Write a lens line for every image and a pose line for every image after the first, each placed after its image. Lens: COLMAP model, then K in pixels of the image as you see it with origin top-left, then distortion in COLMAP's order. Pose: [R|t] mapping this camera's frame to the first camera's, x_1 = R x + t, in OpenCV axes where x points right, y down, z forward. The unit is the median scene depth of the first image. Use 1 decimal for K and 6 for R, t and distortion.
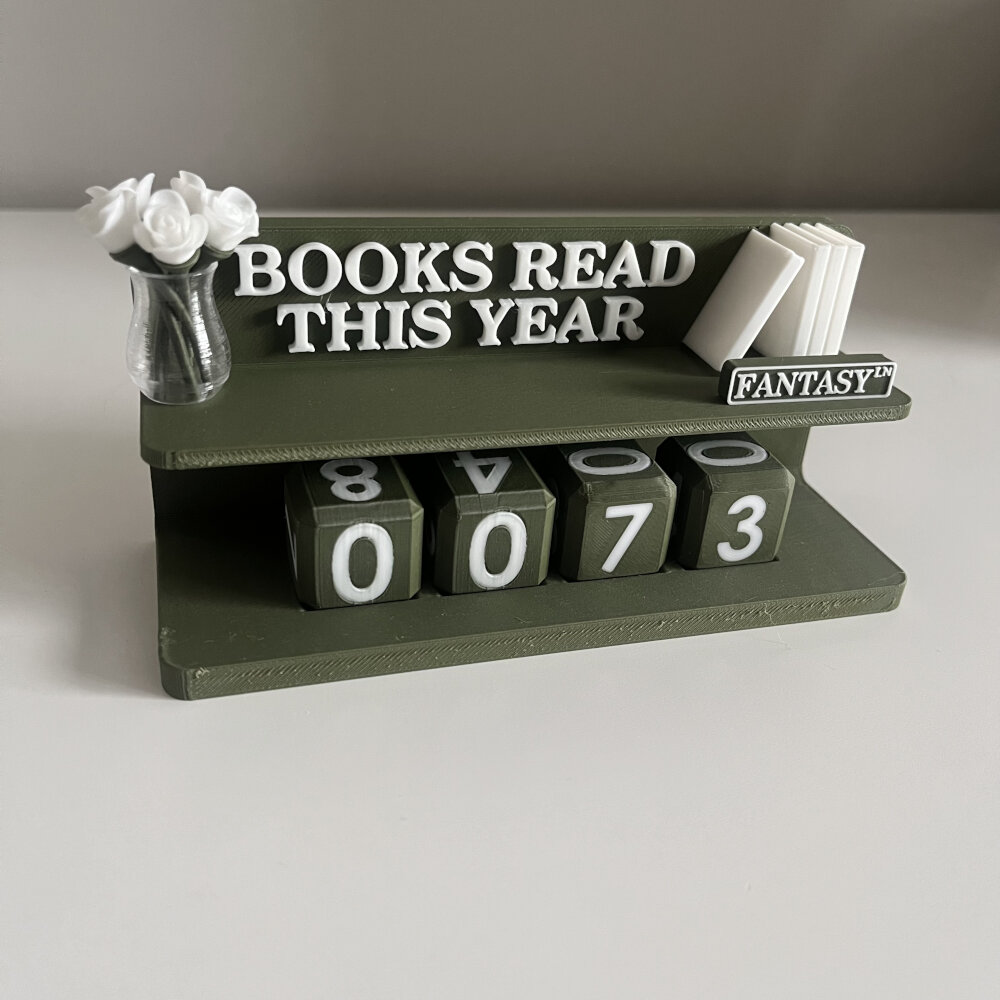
lens RADIAL K [[1065.4, 0, 500.0], [0, 1065.4, 500.0], [0, 0, 1]] dist [0.025627, 0.000944]
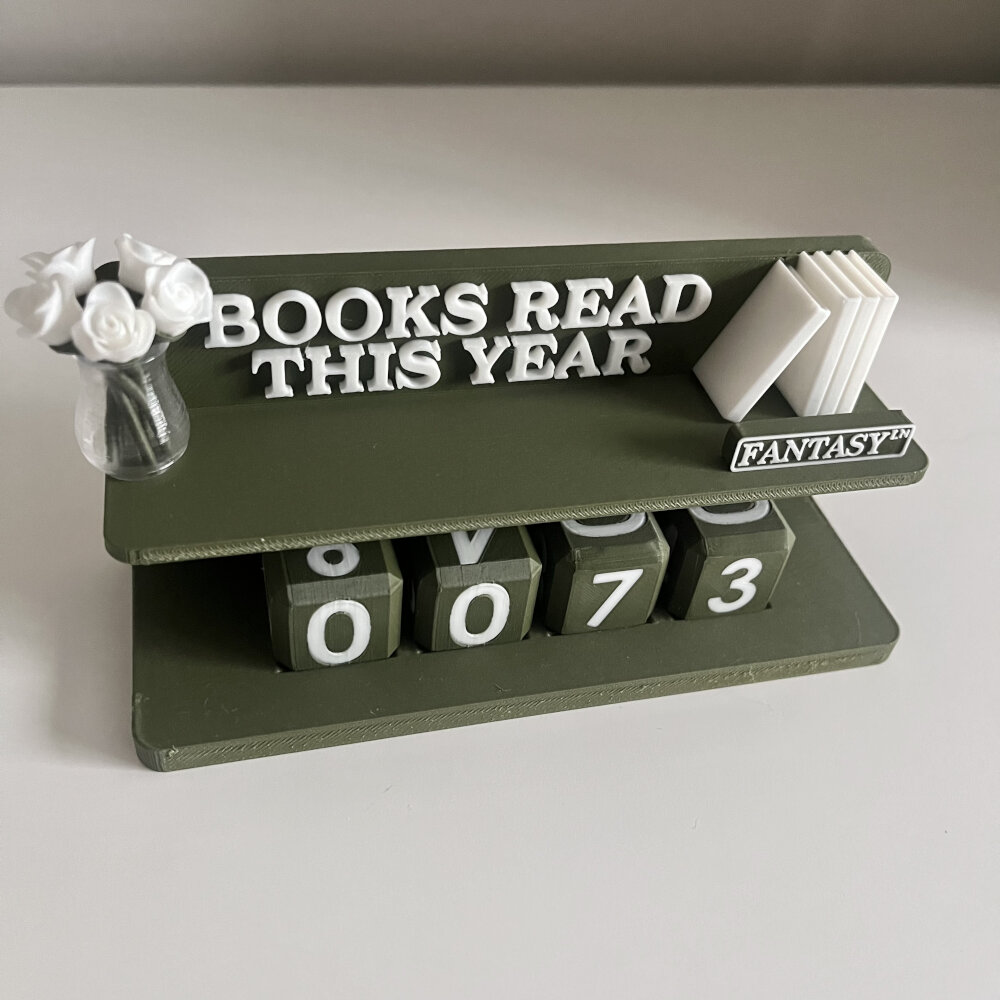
lens RADIAL K [[1051.2, 0, 500.0], [0, 1051.2, 500.0], [0, 0, 1]] dist [-0.007735, -0.013882]
pose [[0.998771, 0.048049, -0.012138, 0.022597], [-0.044217, 0.974590, 0.219589, -0.258339], [0.022381, -0.218783, 0.975517, 0.084751]]
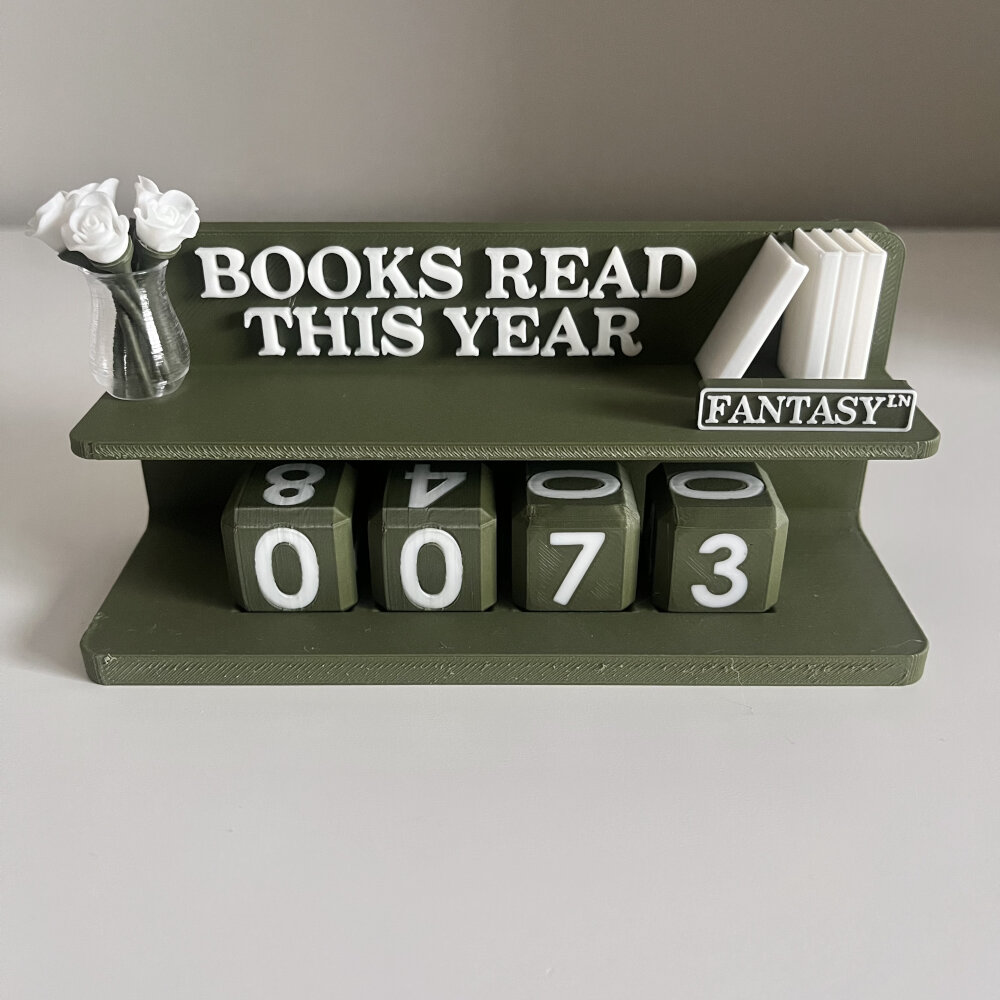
lens RADIAL K [[1051.2, 0, 500.0], [0, 1051.2, 500.0], [0, 0, 1]] dist [-0.007735, -0.013882]
pose [[0.954870, 0.070423, -0.288555, 0.311324], [-0.078285, 0.996806, -0.015784, -0.003875], [0.286521, 0.037661, 0.957333, 0.117398]]
